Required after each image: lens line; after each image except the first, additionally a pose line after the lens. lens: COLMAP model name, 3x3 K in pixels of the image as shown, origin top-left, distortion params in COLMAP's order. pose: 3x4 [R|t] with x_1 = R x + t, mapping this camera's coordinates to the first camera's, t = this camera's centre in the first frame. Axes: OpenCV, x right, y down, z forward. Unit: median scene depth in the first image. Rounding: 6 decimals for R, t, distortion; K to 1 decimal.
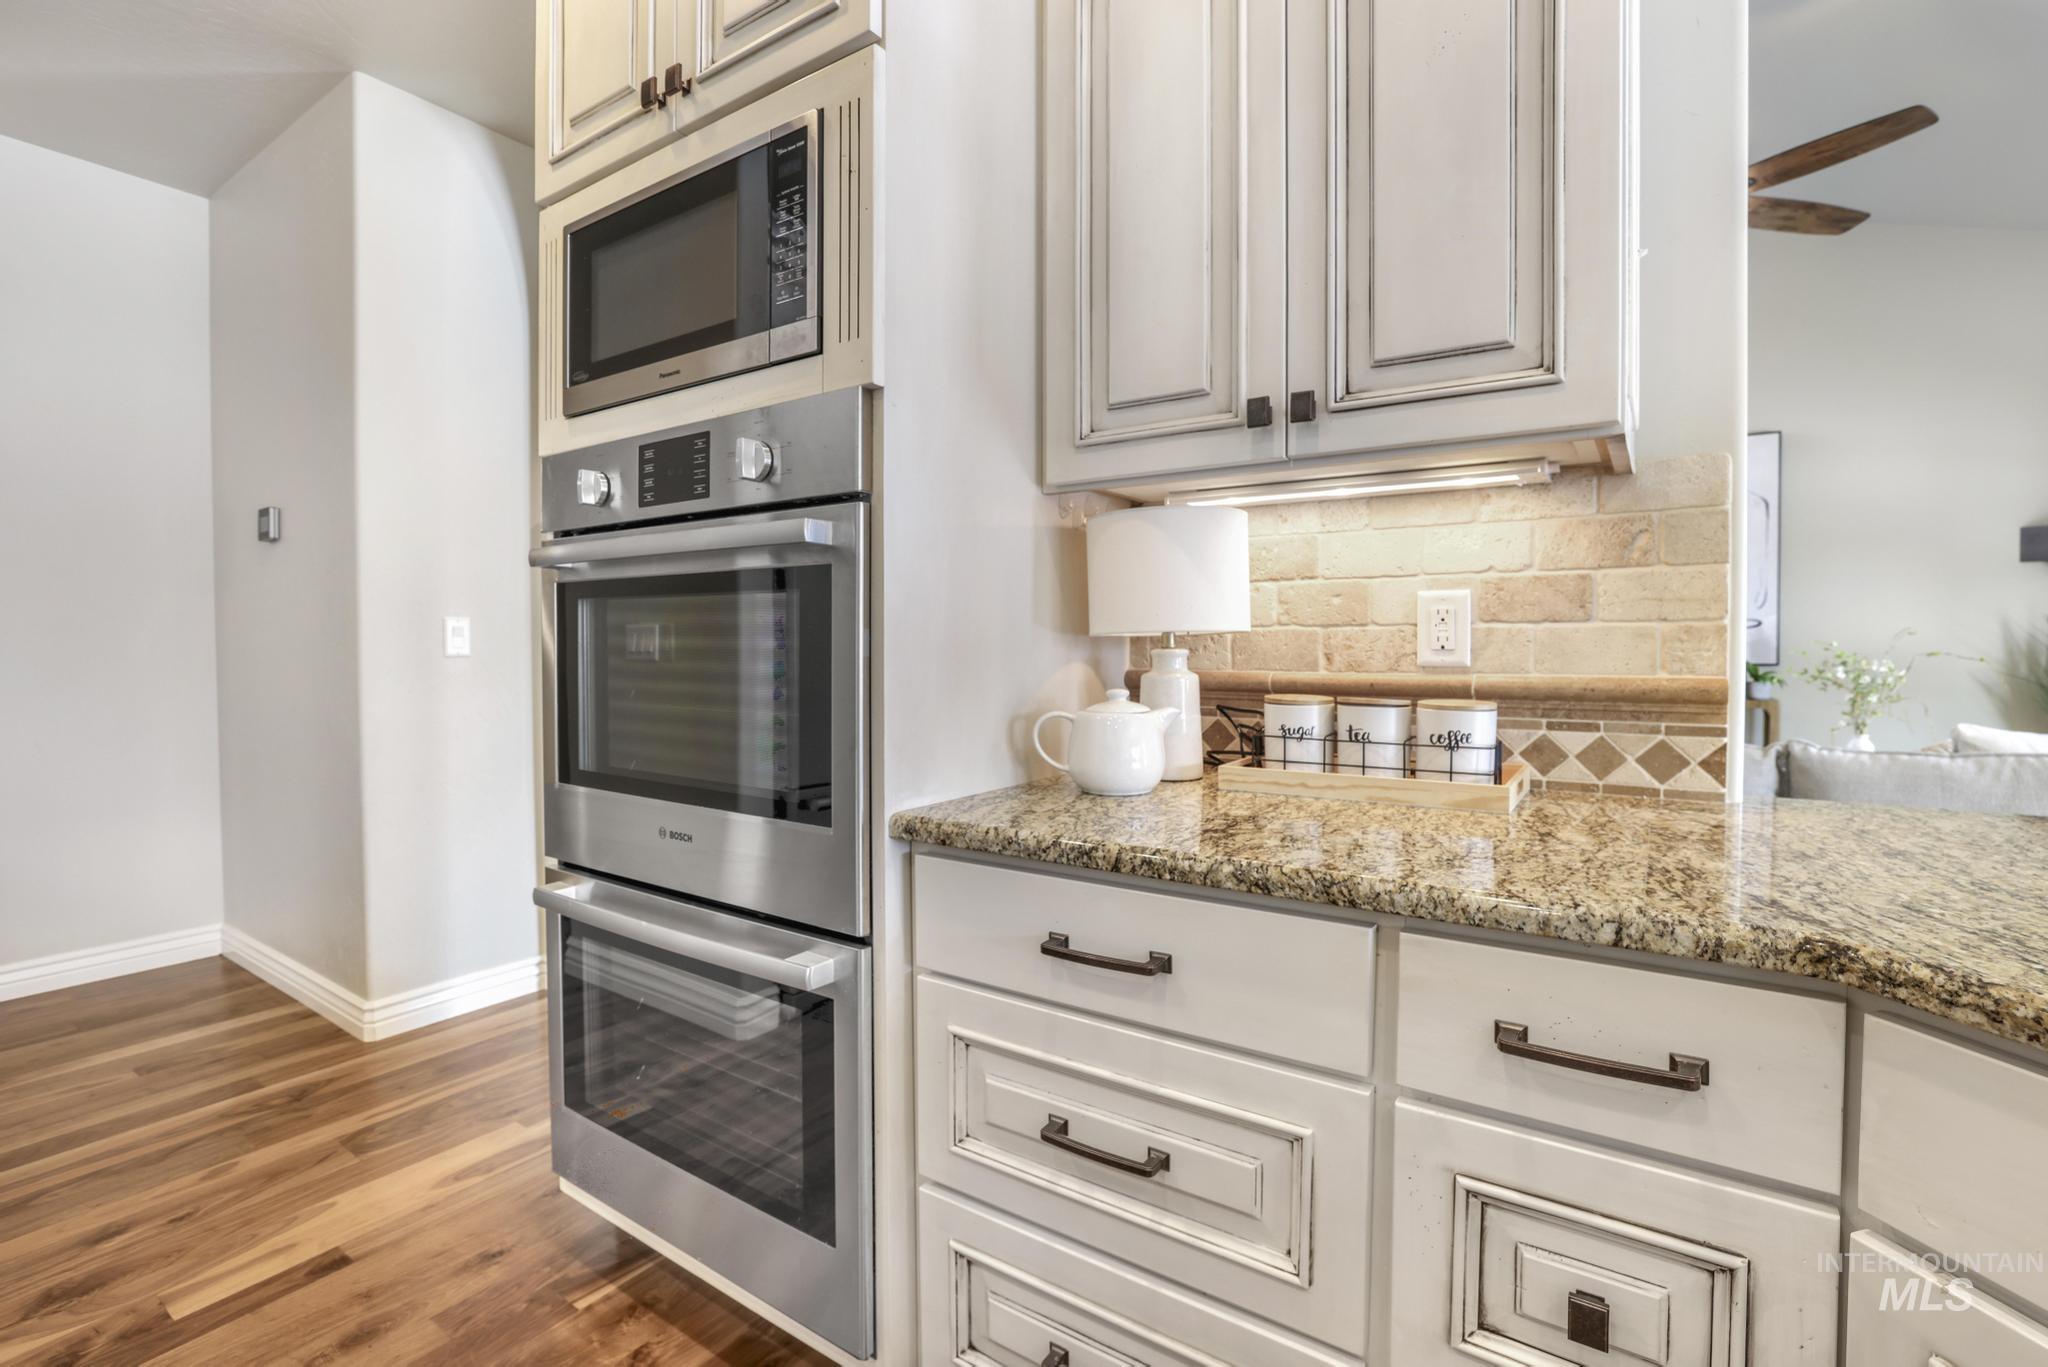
lens RADIAL K [[896.0, 0, 1021.4], [0, 896.0, 653.0], [0, 0, 1]] dist [0.001089, 0.000370]
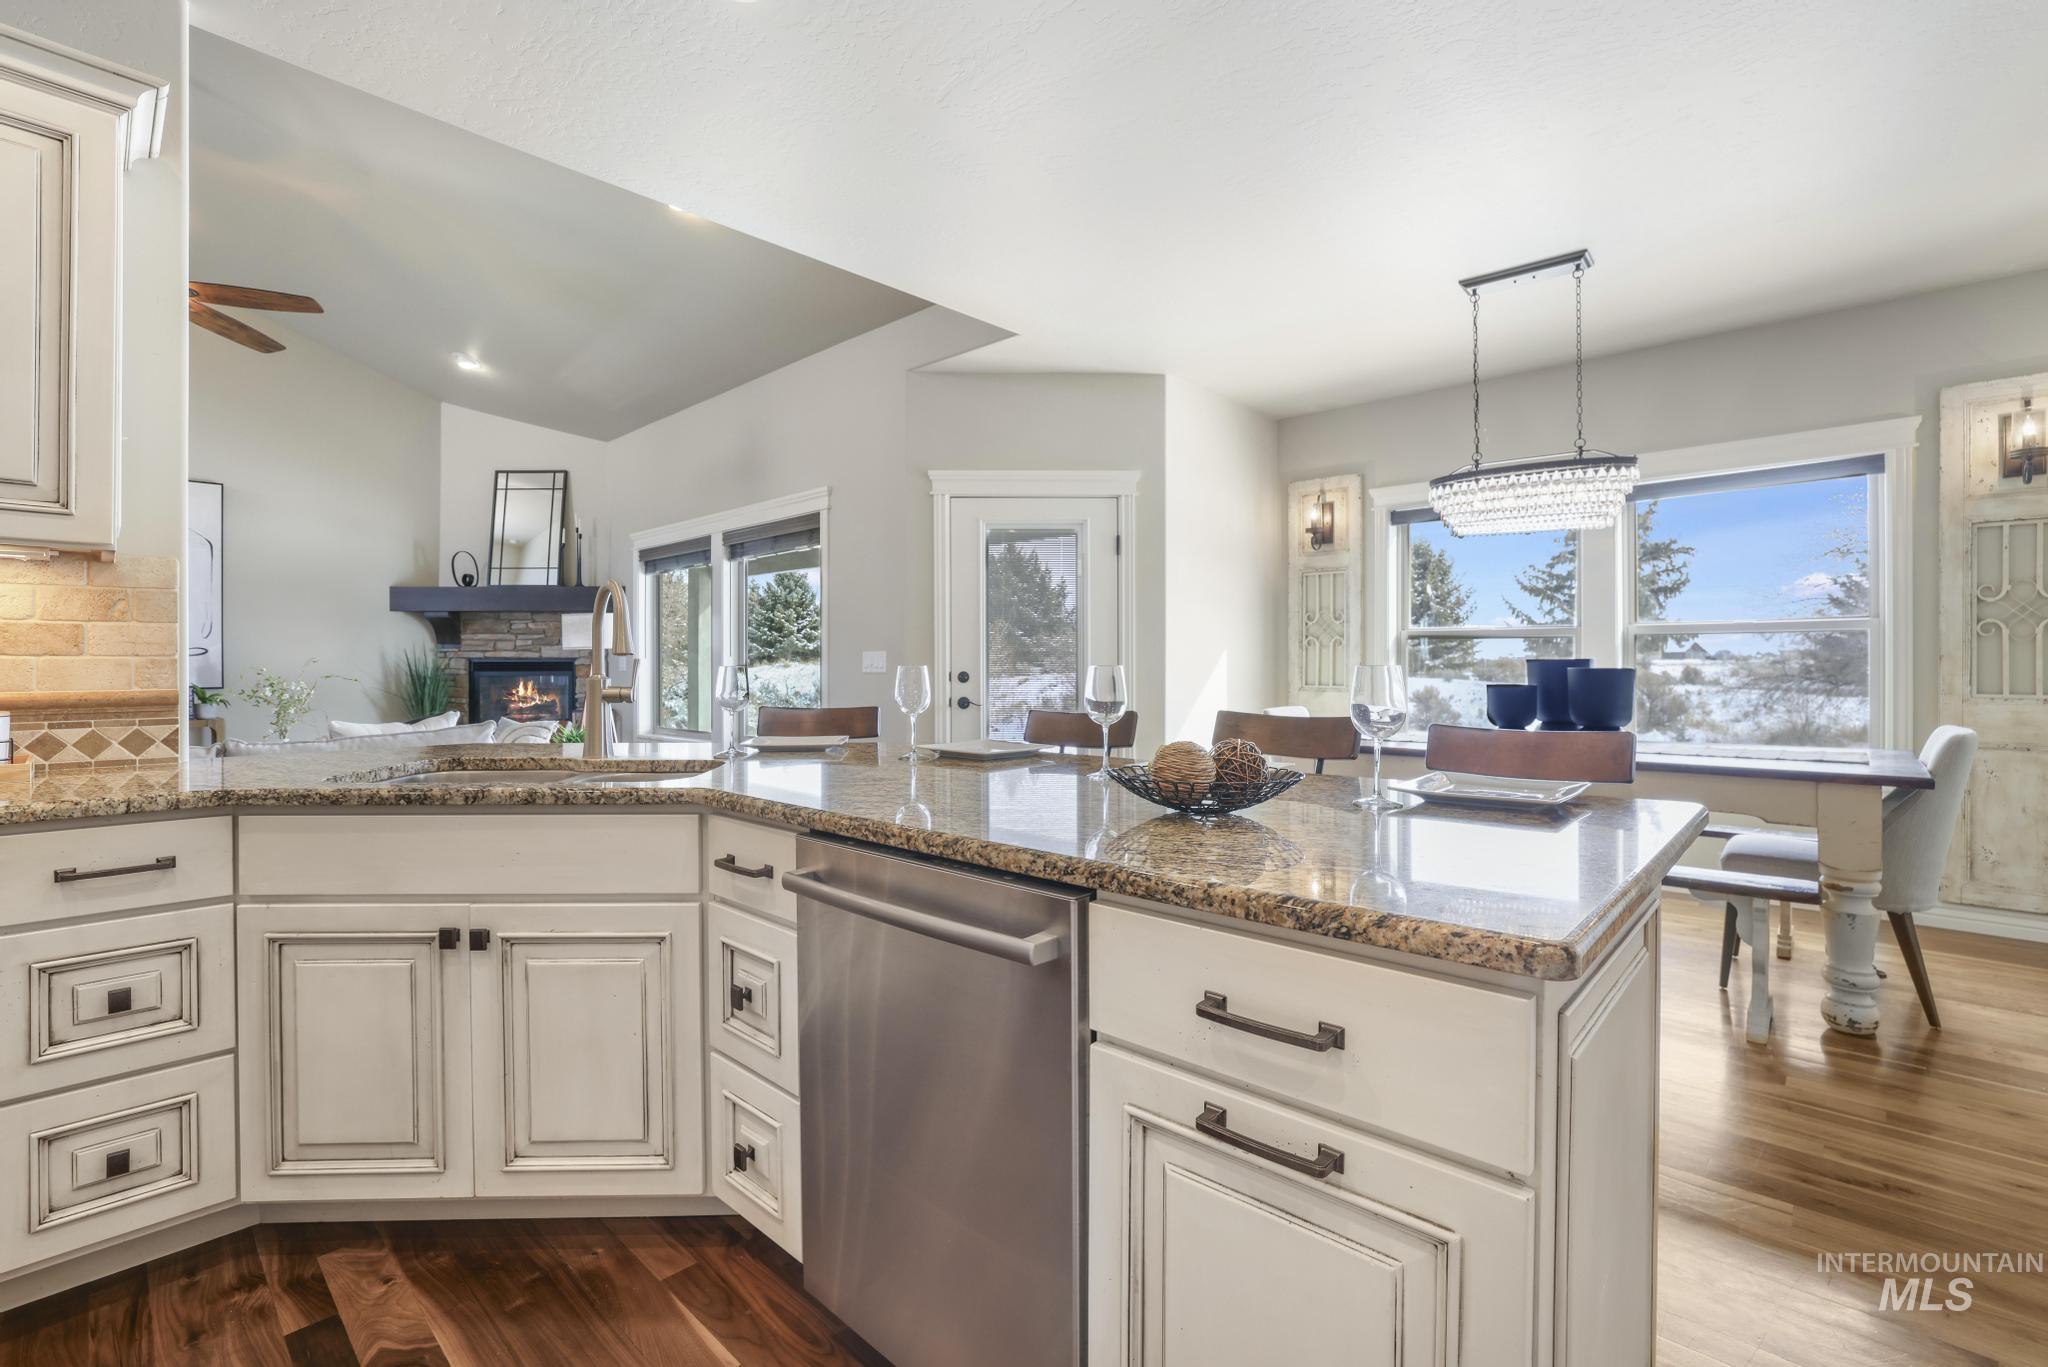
lens RADIAL K [[906.5, 0, 1015.1], [0, 906.5, 672.4], [0, 0, 1]] dist [-0.042713, 0.015067]
pose [[0.141028, -0.006204, 0.989986, -0.623782], [0.012204, 0.999915, 0.004527, 0.006131], [-0.989930, 0.011444, 0.141092, -0.779882]]
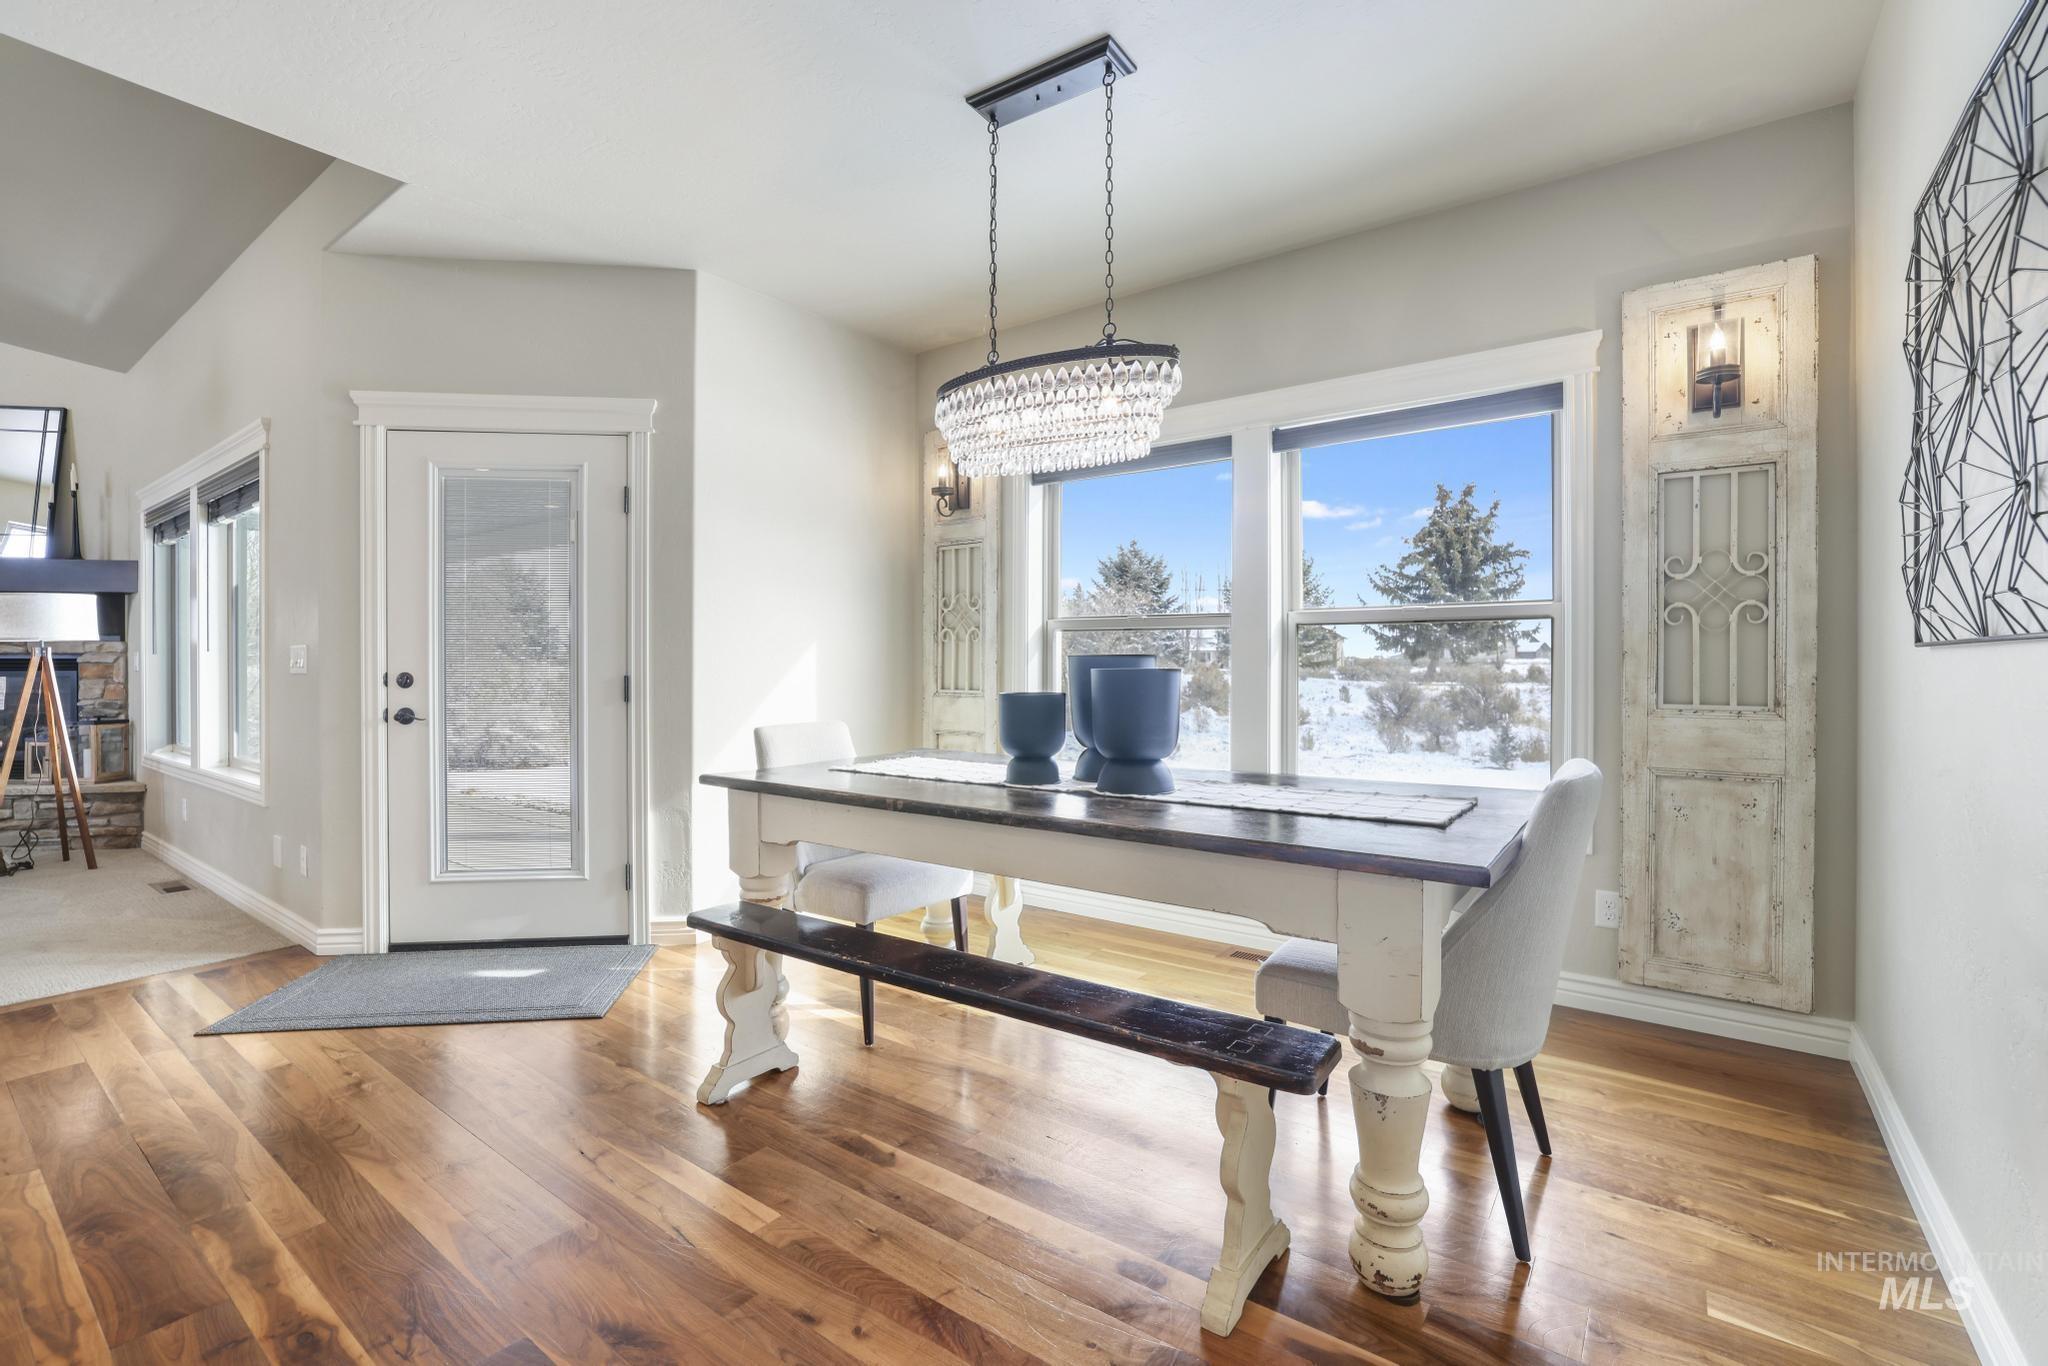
lens RADIAL K [[891.4, 0, 1046.0], [0, 891.4, 674.1], [0, 0, 1]] dist [-0.042161, 0.014038]
pose [[0.012867, -0.010476, 0.999862, 0.555991], [0.011465, 0.999881, 0.010328, 0.017377], [-0.999851, 0.011331, 0.012986, -2.049265]]
